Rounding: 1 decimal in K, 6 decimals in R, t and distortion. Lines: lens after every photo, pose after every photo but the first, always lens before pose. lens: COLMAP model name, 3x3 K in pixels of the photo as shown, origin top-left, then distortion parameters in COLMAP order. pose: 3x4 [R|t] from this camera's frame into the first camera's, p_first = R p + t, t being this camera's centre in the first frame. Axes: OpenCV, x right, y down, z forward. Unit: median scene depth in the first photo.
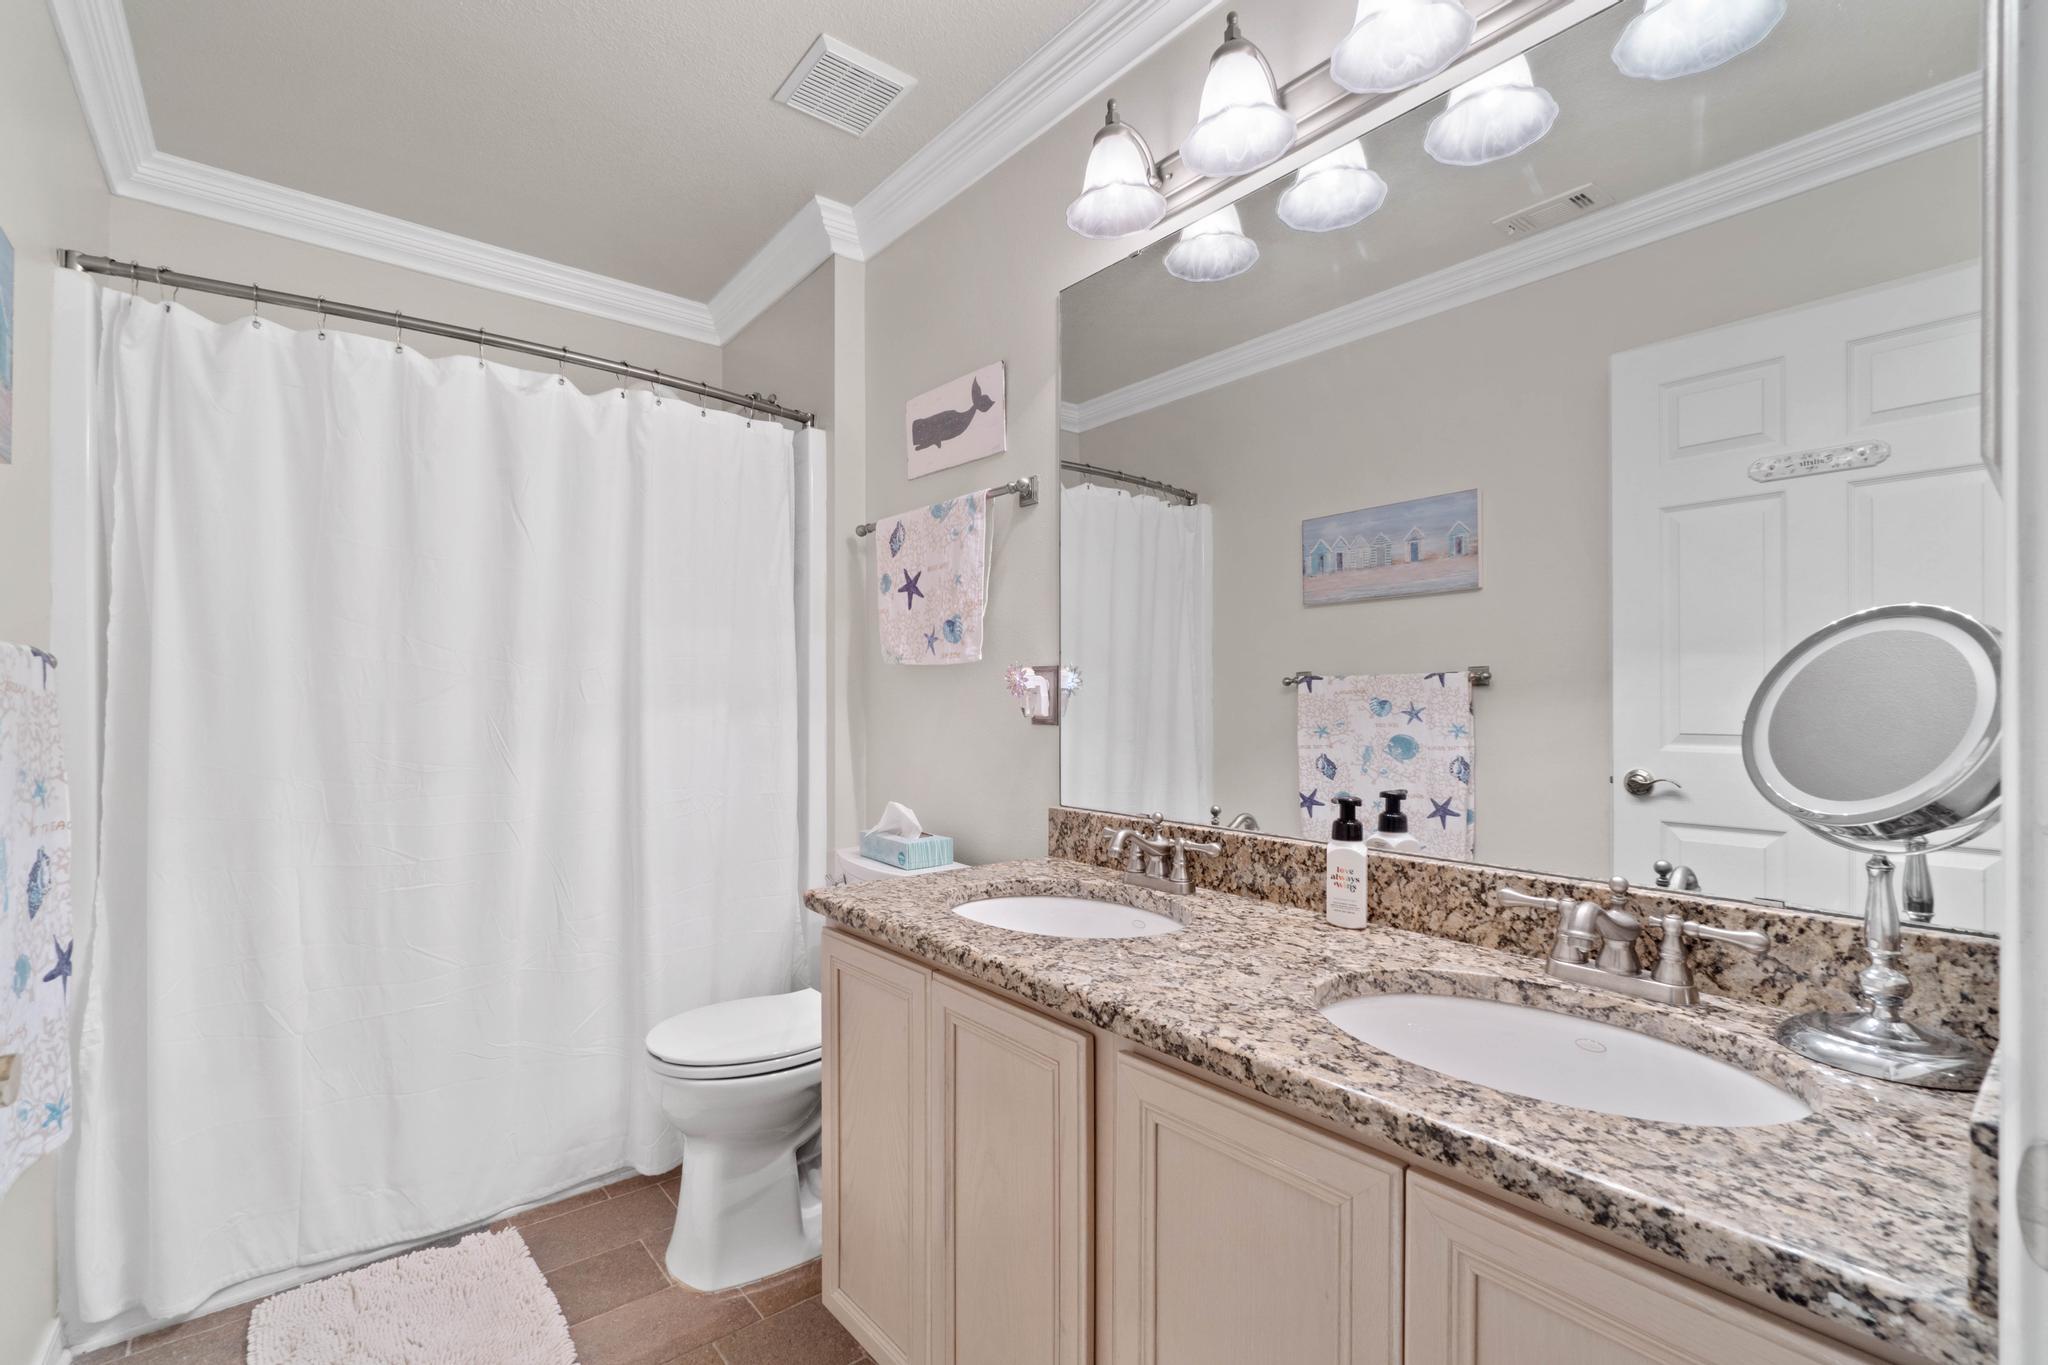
lens RADIAL K [[955.9, 0, 1023.1], [0, 955.9, 697.0], [0, 0, 1]] dist [-0.001624, -0.000098]
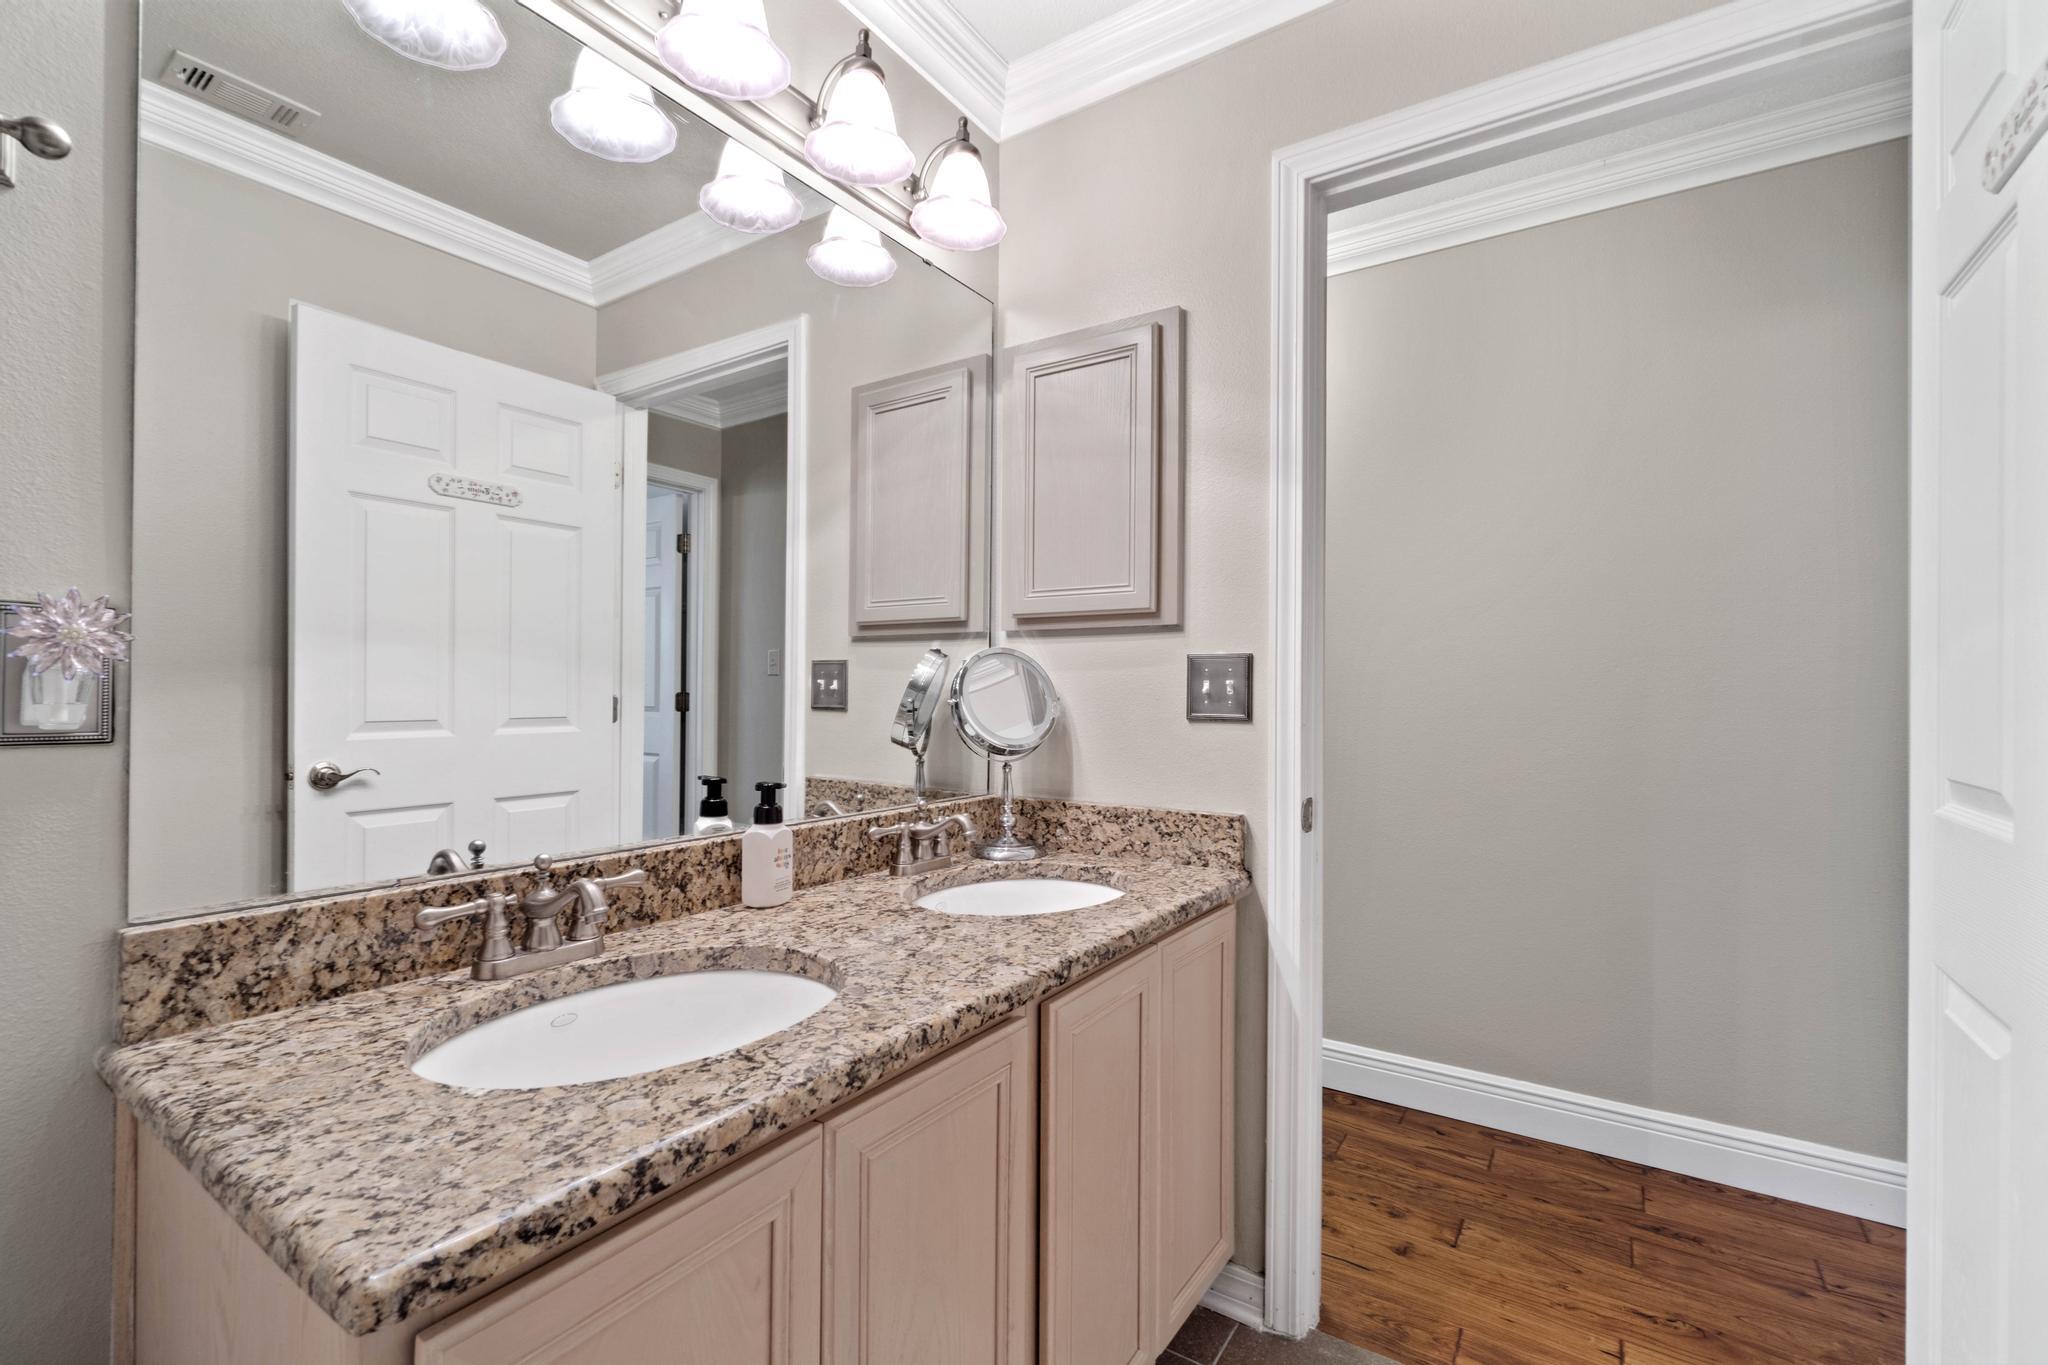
lens RADIAL K [[888.5, 0, 1024.3], [0, 888.5, 686.5], [0, 0, 1]] dist [0.001565, 0.000447]
pose [[-0.313415, 0.003706, 0.949609, -0.717194], [-0.008547, 0.999941, -0.006723, 0.003832], [-0.949578, -0.010223, -0.313365, 1.102745]]
